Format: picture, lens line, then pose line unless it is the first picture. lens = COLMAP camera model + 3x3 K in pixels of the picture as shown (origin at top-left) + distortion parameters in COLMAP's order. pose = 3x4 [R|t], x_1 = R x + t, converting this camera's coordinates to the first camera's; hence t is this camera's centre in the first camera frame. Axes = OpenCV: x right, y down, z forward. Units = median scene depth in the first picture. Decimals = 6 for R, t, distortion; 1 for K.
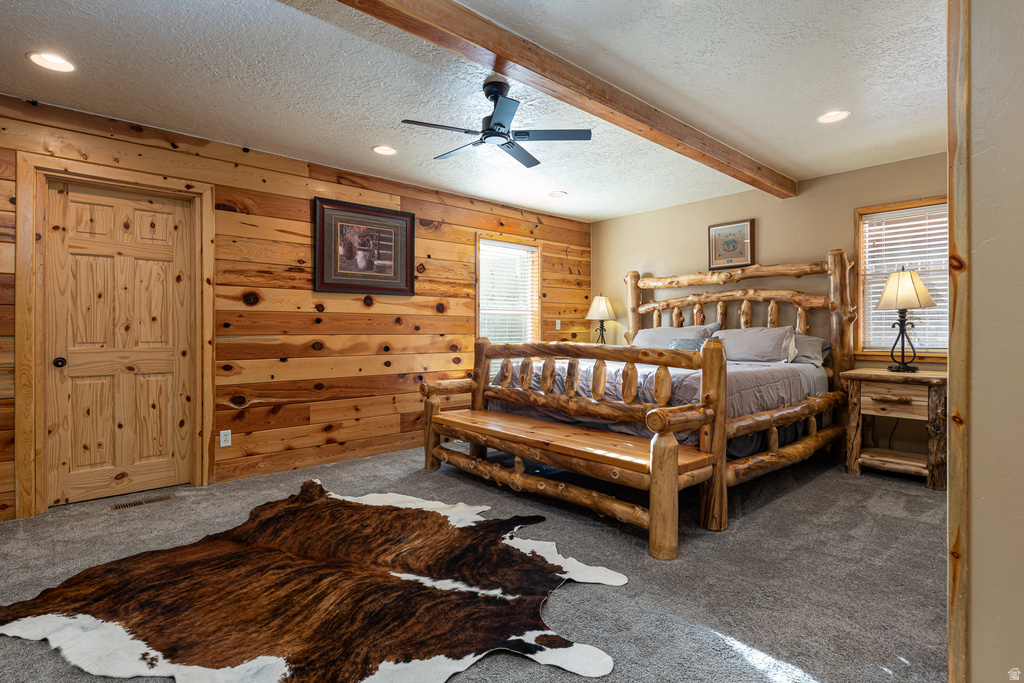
lens RADIAL K [[502.8, 0, 514.2], [0, 502.8, 330.6], [0, 0, 1]] dist [-0.005770, -0.000462]
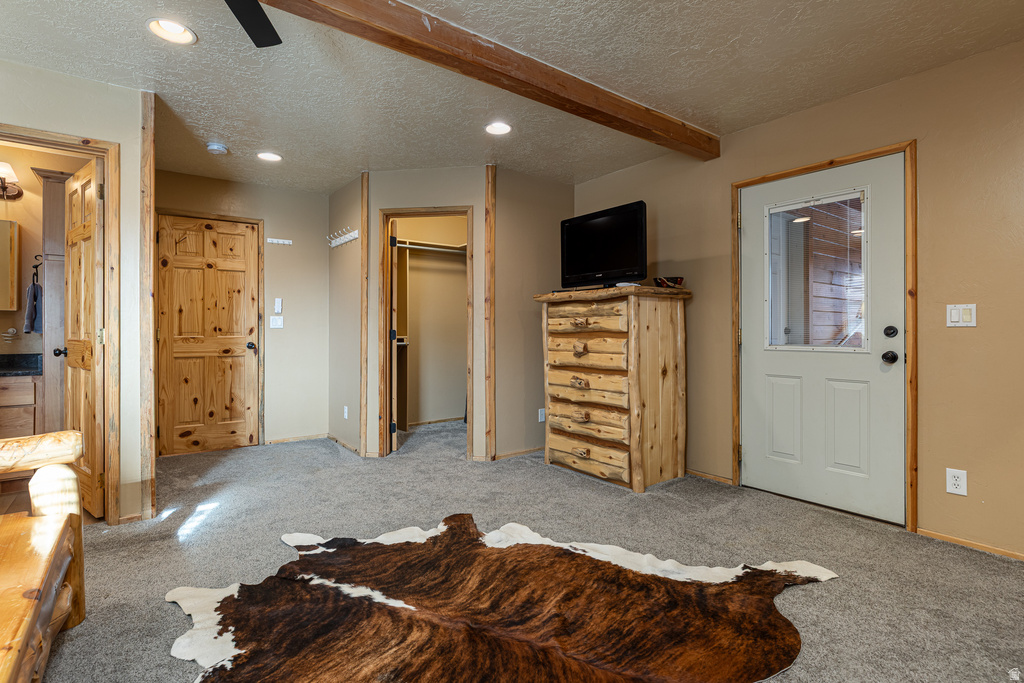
lens RADIAL K [[502.8, 0, 514.2], [0, 502.8, 330.6], [0, 0, 1]] dist [-0.005770, -0.000462]
pose [[-0.996796, 0.000464, 0.079988, -0.311479], [0.000333, 0.999999, -0.001643, 0.002859], [-0.079989, -0.001611, -0.996794, 1.183269]]
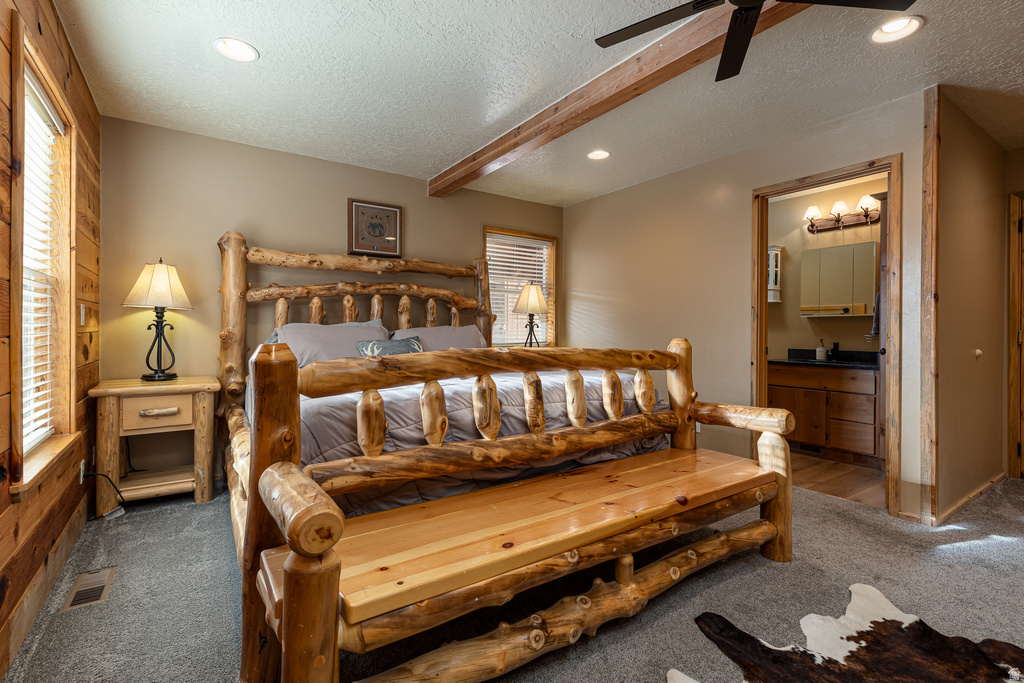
lens RADIAL K [[471.2, 0, 505.0], [0, 471.2, 330.6], [0, 0, 1]] dist [0.001216, -0.000191]
pose [[0.135685, 0.001479, 0.990751, -0.489148], [-0.005520, 0.999984, -0.000737, 0.002700], [-0.990737, -0.005369, 0.135691, 0.979983]]
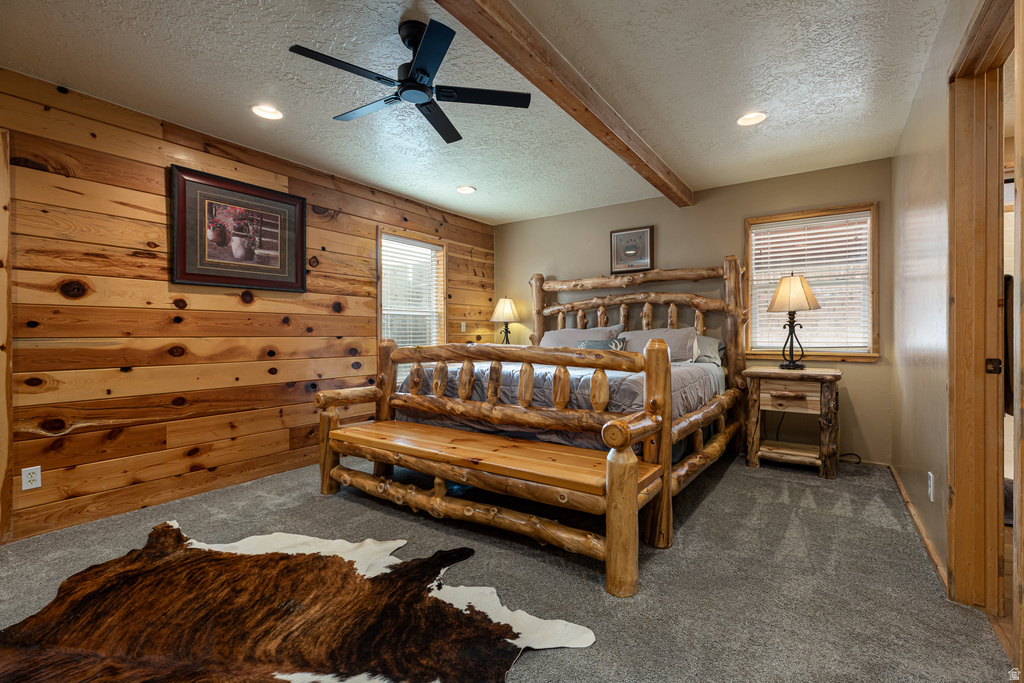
lens RADIAL K [[454.7, 0, 511.3], [0, 454.7, 336.2], [0, 0, 1]] dist [0.001187, -0.000855]
pose [[0.973132, -0.003228, 0.230227, -0.044999], [0.002481, 0.999991, 0.003537, 0.006444], [-0.230237, -0.002871, 0.973130, 0.198410]]
